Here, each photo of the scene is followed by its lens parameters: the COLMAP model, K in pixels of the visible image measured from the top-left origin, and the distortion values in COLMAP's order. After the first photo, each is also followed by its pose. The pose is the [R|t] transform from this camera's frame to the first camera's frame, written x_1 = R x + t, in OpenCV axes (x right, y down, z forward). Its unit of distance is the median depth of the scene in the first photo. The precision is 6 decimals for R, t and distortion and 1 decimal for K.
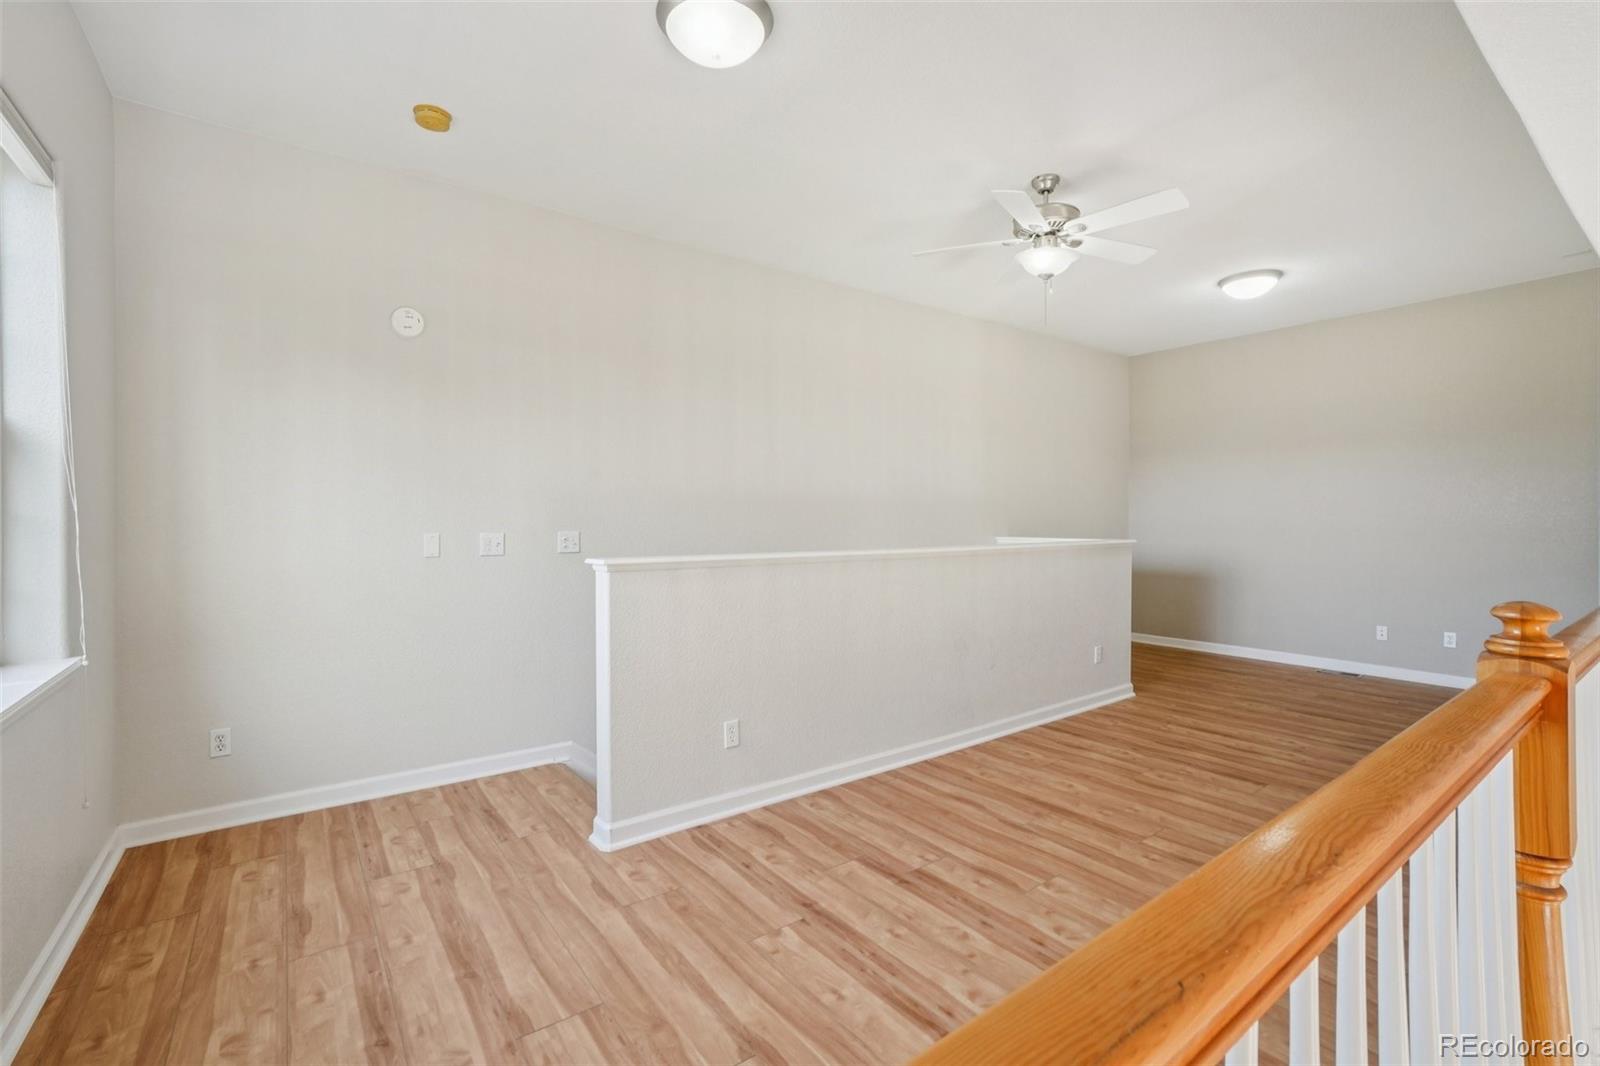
lens RADIAL K [[728.4, 0, 785.7], [0, 728.4, 530.5], [0, 0, 1]] dist [-0.041428, 0.007858]
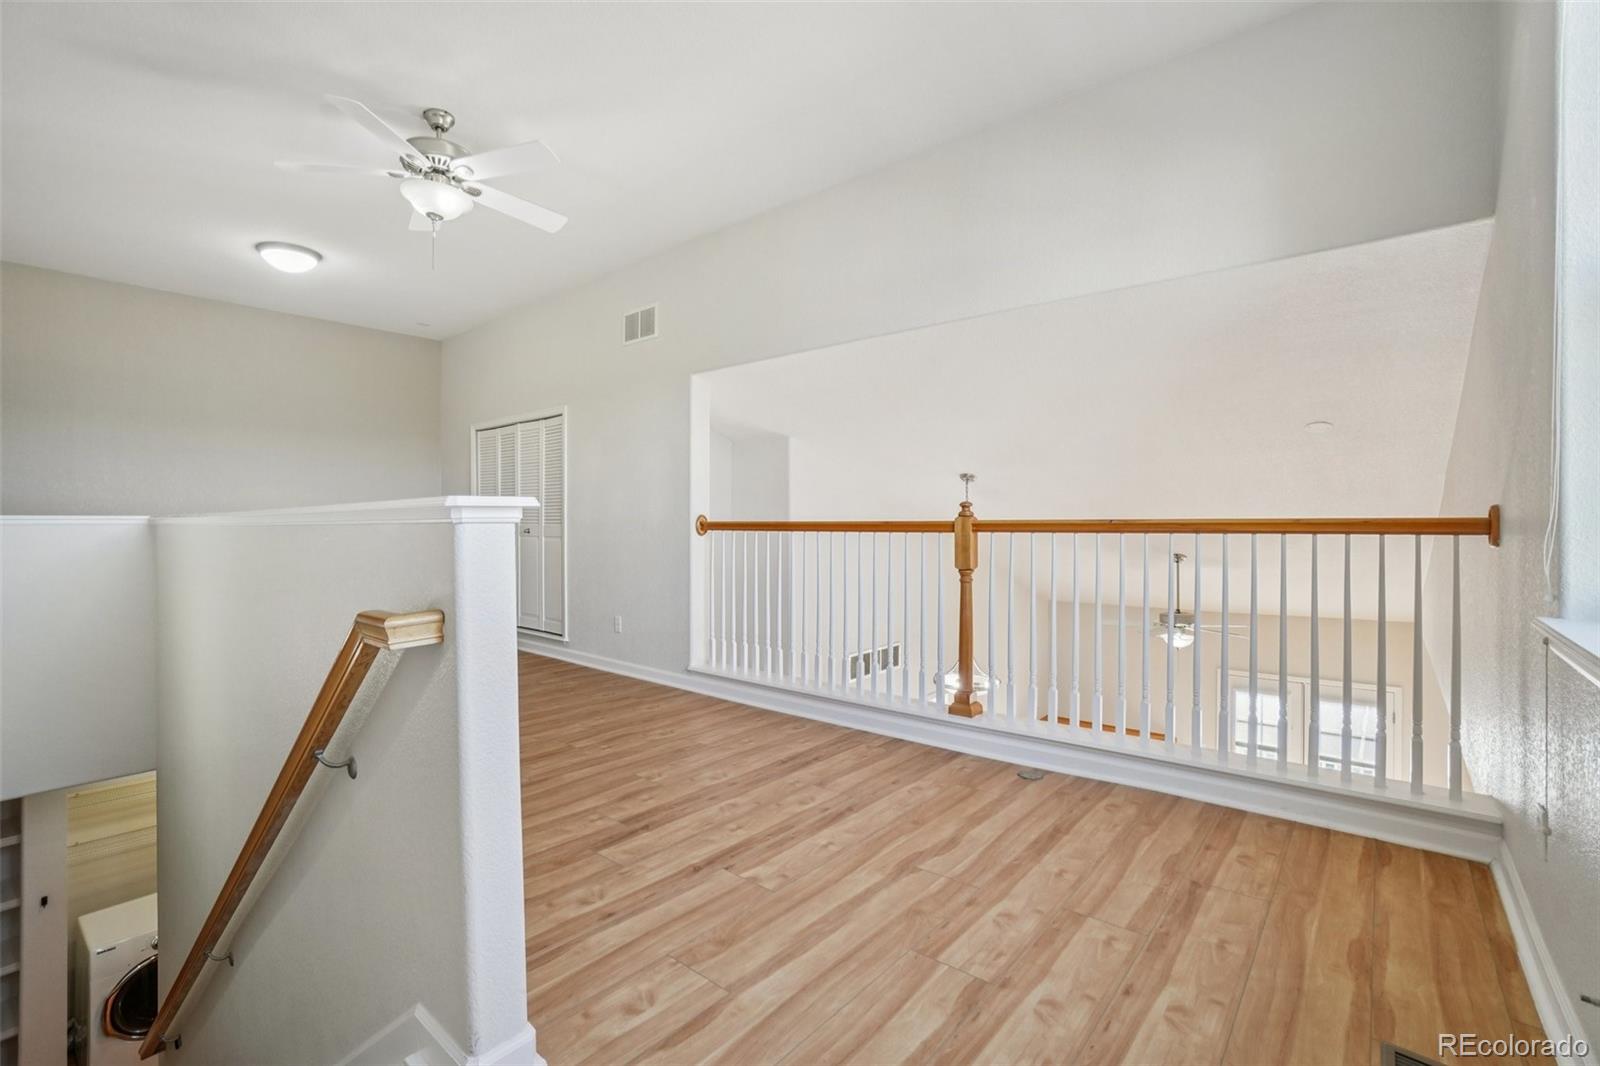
lens RADIAL K [[728.4, 0, 804.9], [0, 728.4, 522.7], [0, 0, 1]] dist [-0.041428, 0.007858]
pose [[-0.271002, -0.000558, 0.962579, -0.929714], [0.012277, 0.999916, 0.004036, 0.062117], [-0.962501, 0.012911, -0.270972, 1.124015]]
